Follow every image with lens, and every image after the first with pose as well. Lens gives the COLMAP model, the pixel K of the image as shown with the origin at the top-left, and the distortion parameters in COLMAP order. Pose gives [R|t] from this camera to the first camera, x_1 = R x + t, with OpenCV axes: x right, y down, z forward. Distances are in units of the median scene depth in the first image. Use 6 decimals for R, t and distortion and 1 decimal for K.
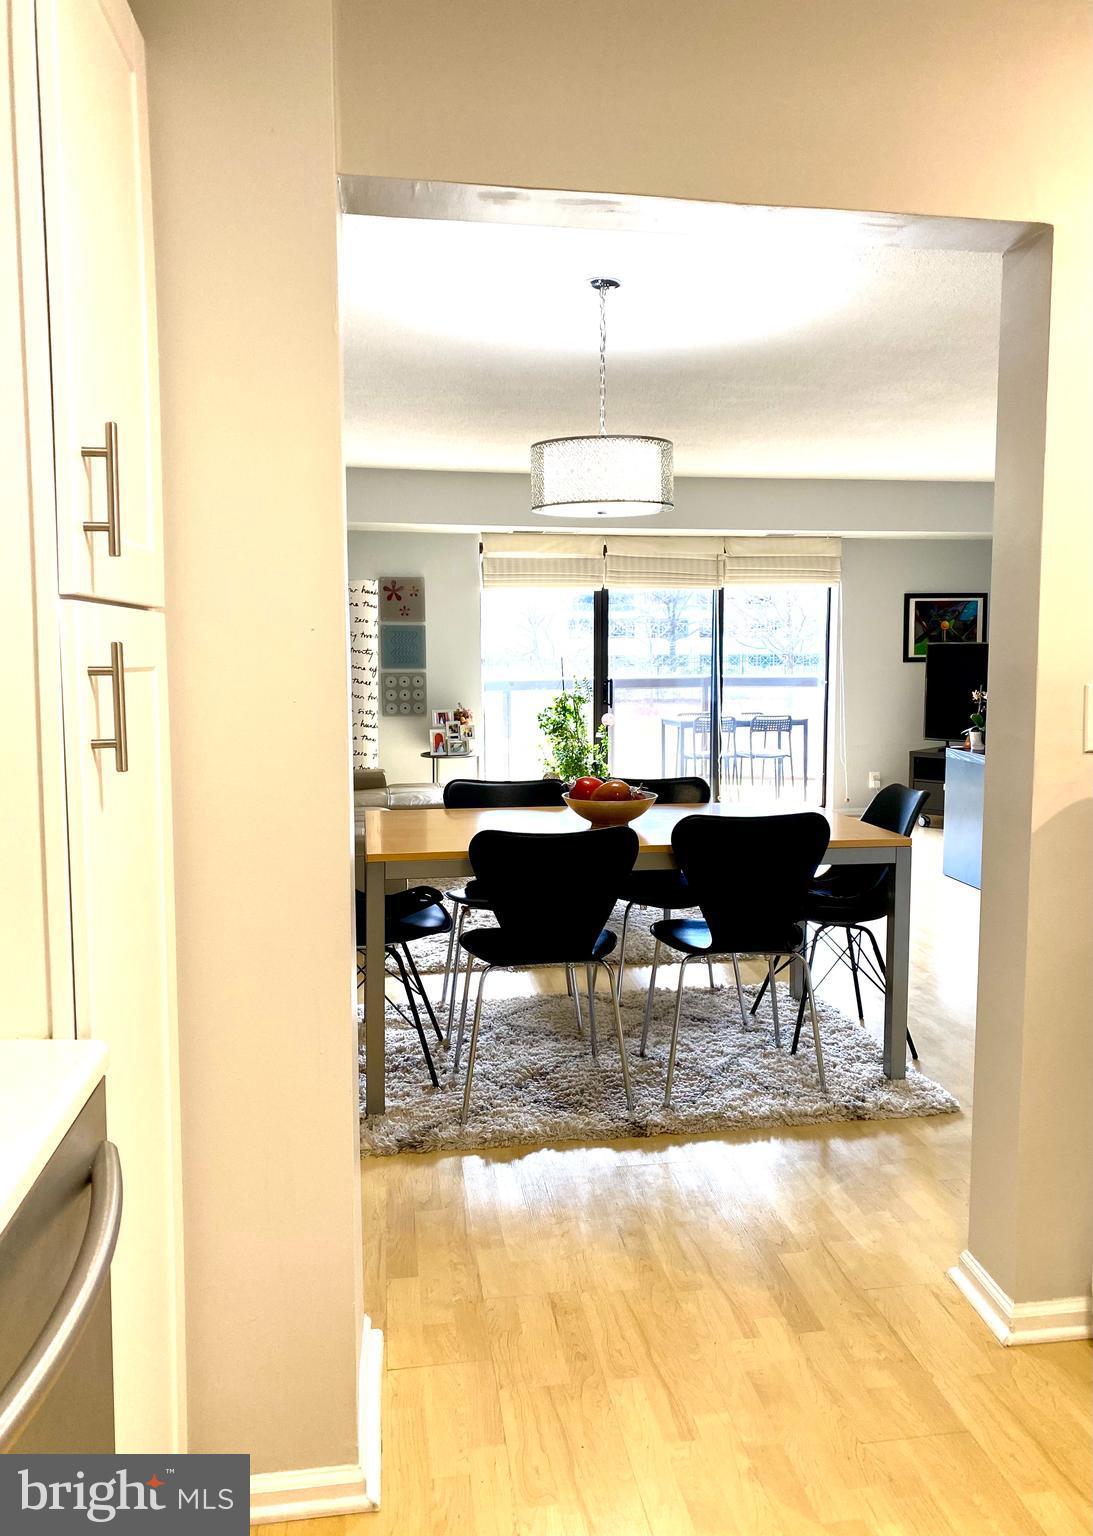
lens RADIAL K [[1343.5, 0, 553.2], [0, 1343.5, 765.5], [0, 0, 1]] dist [0.017704, 0.003845]
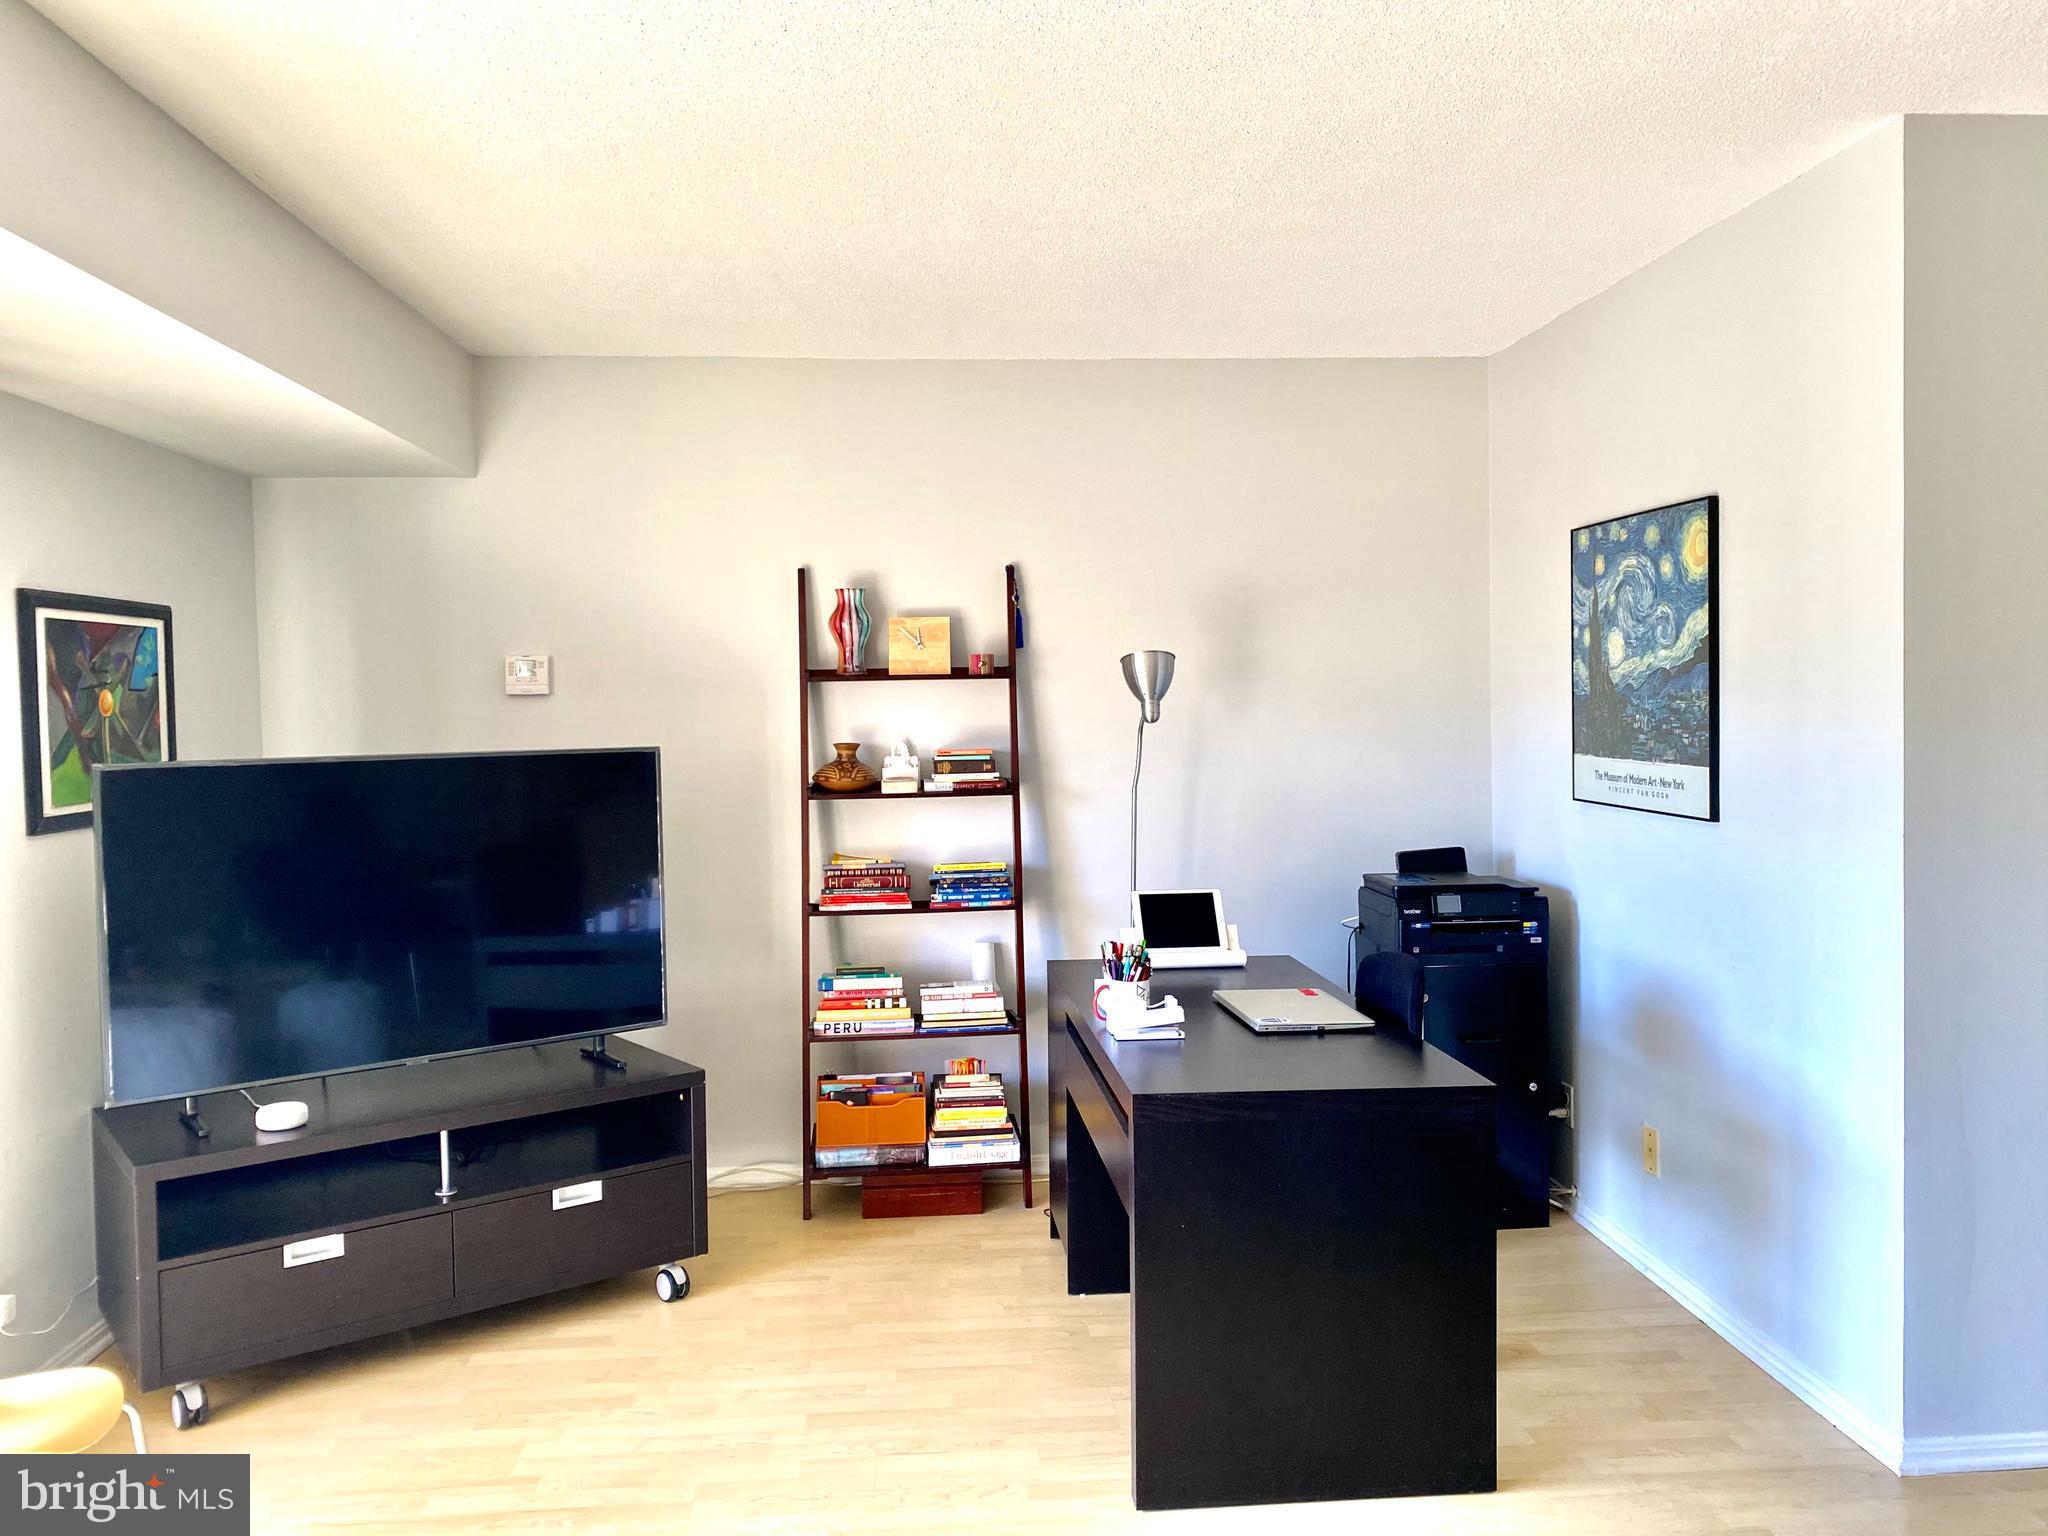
lens RADIAL K [[1560.2, 0, 1029.3], [0, 1560.2, 762.0], [0, 0, 1]] dist [0.055073, -0.064847]
pose [[0.115857, -0.036856, 0.992582, -0.038587], [0.105074, 0.994159, 0.024650, -0.078480], [-0.987693, 0.101439, 0.119053, 0.758030]]
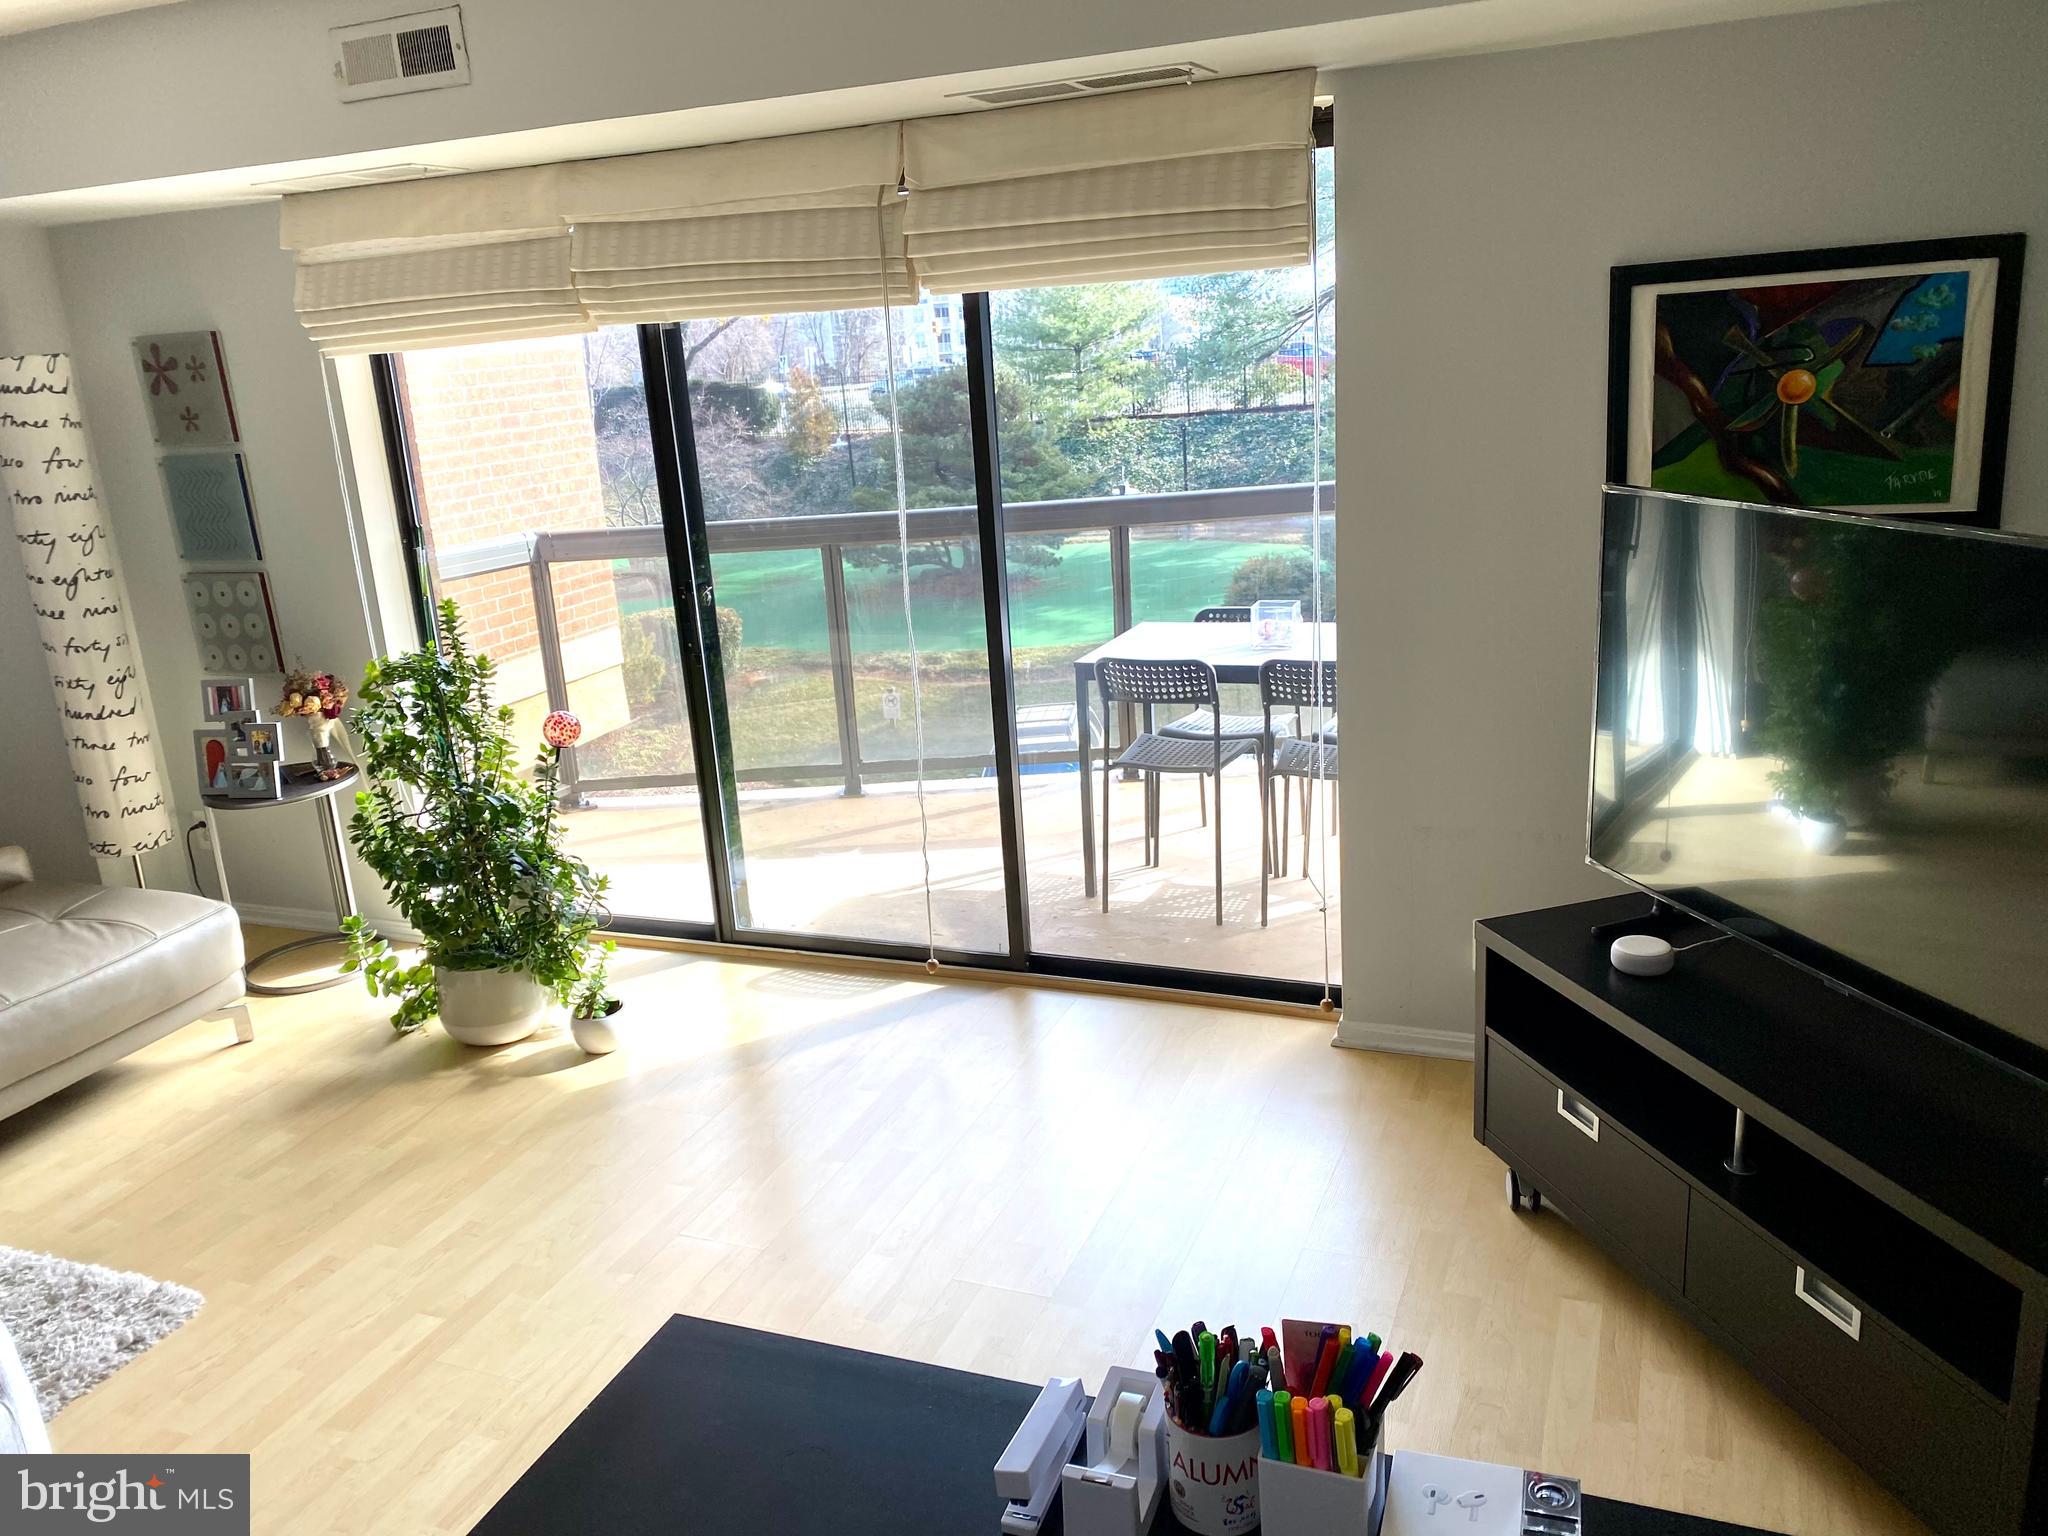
lens RADIAL K [[1560.2, 0, 1031.0], [0, 1560.2, 763.7], [0, 0, 1]] dist [0.055073, -0.064847]
pose [[0.843917, 0.092895, -0.528370, 0.333859], [0.013391, 0.980939, 0.193852, -0.095062], [0.536307, -0.170671, 0.826587, 0.678309]]
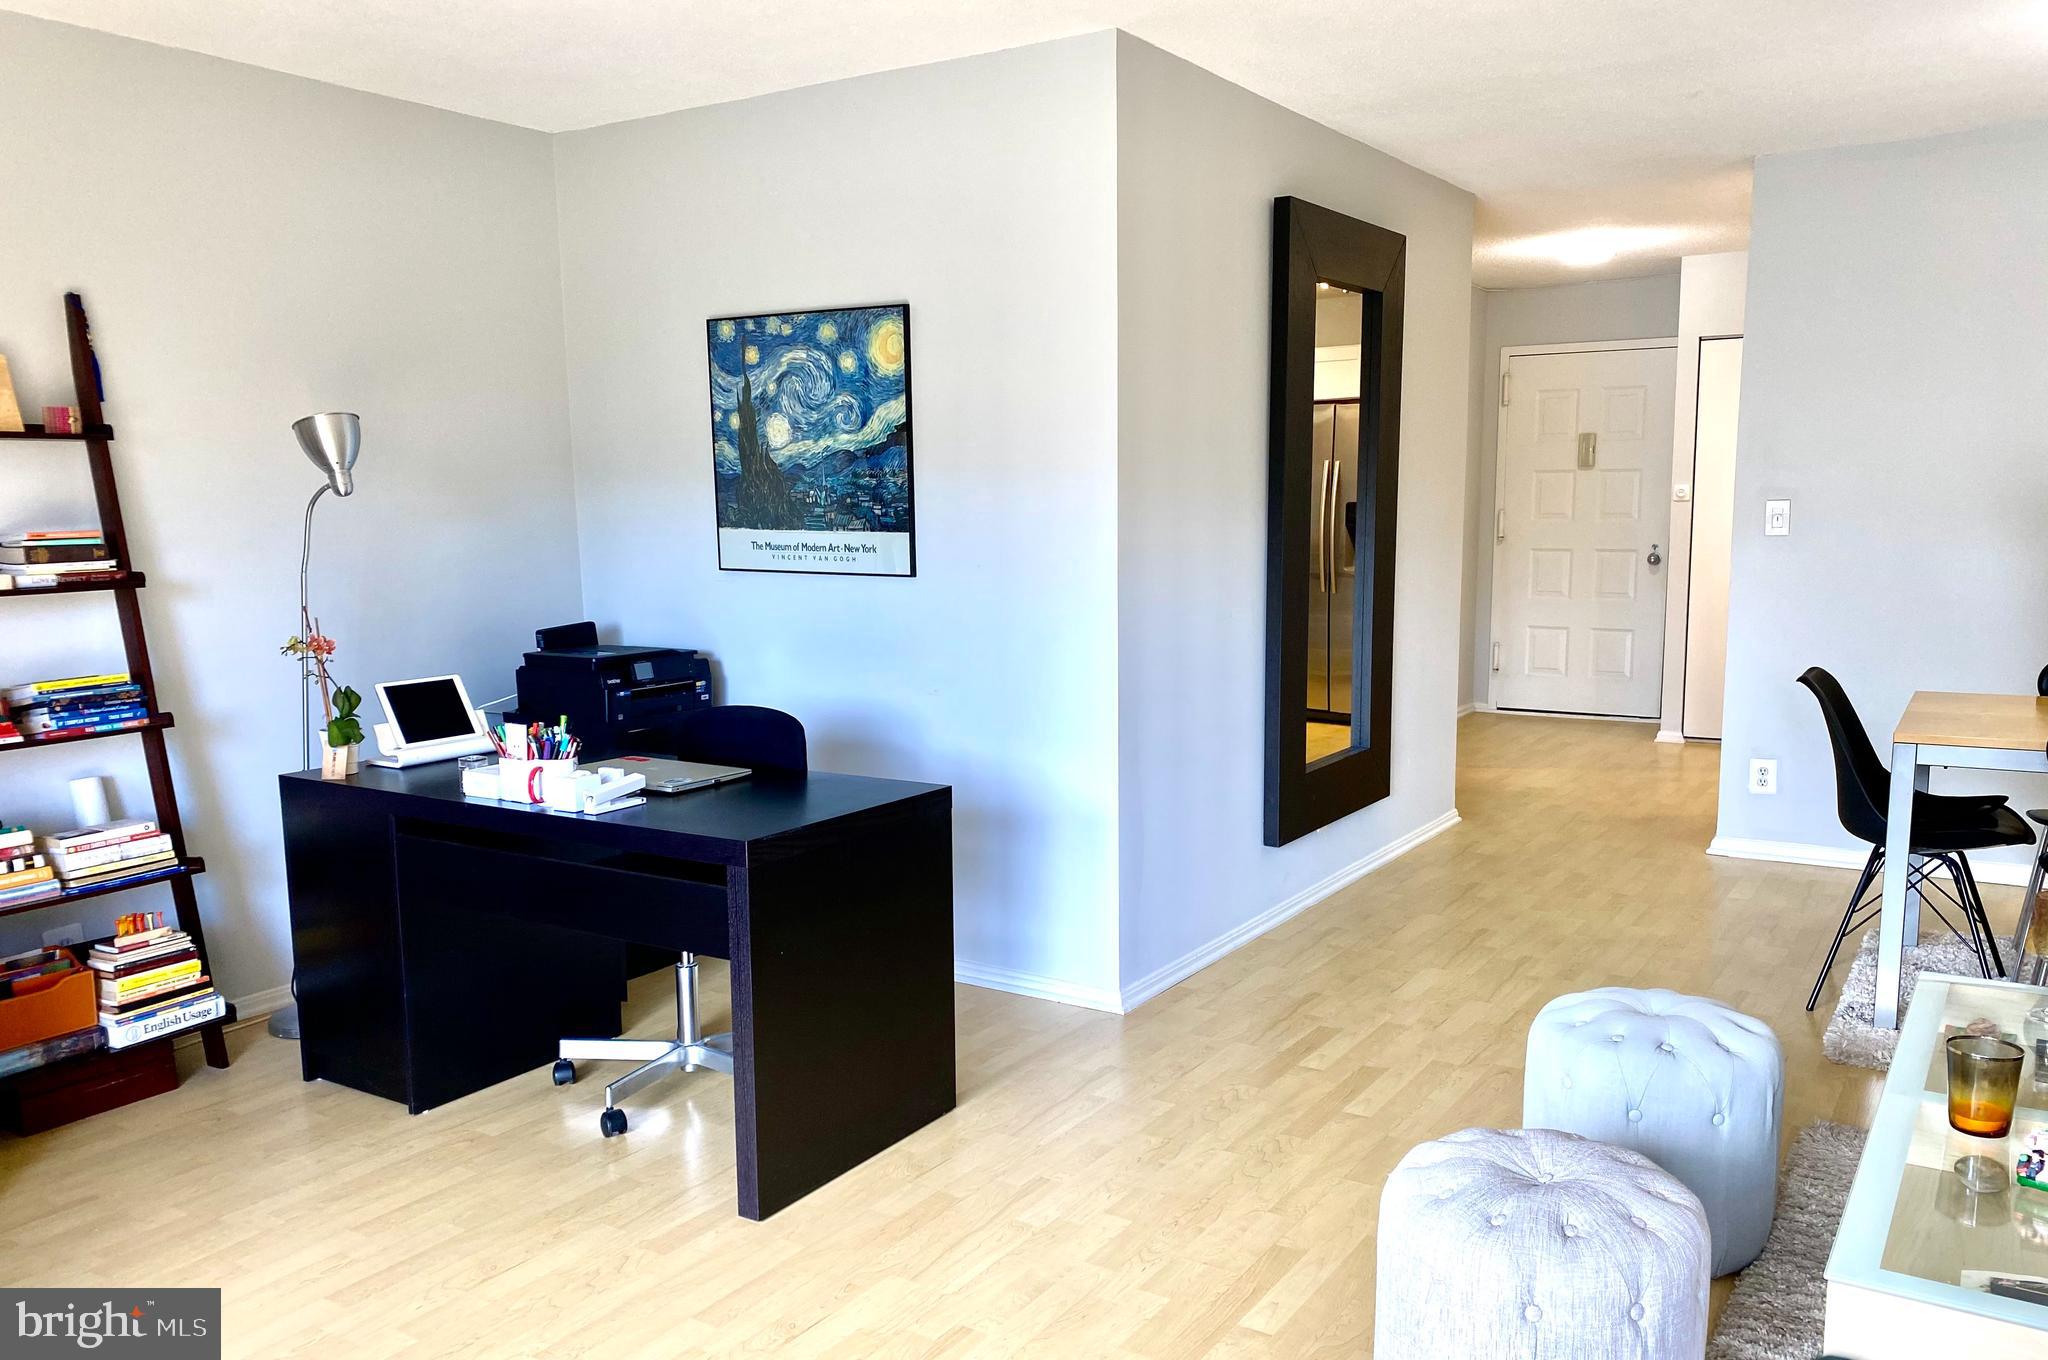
lens RADIAL K [[1563.4, 0, 1028.5], [0, 1563.4, 753.1], [0, 0, 1]] dist [0.061072, -0.084665]
pose [[-0.718415, -0.103852, 0.687819, 0.000167], [0.076534, 0.970989, 0.226545, -0.088449], [-0.691392, 0.215394, -0.689625, 0.933713]]
